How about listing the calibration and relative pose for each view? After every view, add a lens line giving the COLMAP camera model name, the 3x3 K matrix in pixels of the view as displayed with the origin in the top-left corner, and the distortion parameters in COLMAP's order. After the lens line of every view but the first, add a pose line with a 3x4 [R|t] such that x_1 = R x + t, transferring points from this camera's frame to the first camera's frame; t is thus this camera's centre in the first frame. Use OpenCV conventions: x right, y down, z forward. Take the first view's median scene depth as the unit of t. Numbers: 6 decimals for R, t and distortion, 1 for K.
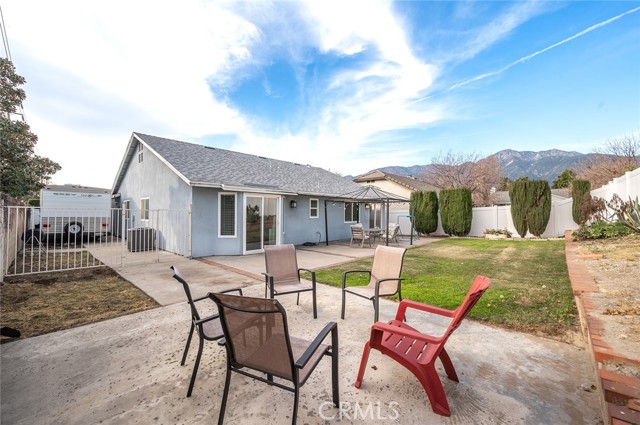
lens RADIAL K [[257.7, 0, 314.0], [0, 257.7, 209.5], [0, 0, 1]] dist [0.002222, 0.001185]
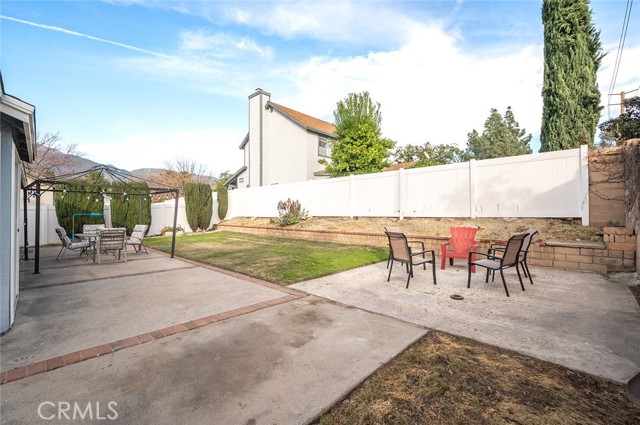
lens RADIAL K [[278.3, 0, 321.9], [0, 278.3, 212.6], [0, 0, 1]] dist [-0.003494, 0.000242]
pose [[-0.000612, 0.004946, 0.999988, -0.180745], [-0.015557, 0.999867, -0.004955, 0.008158], [-0.999879, -0.015560, -0.000535, 0.174459]]
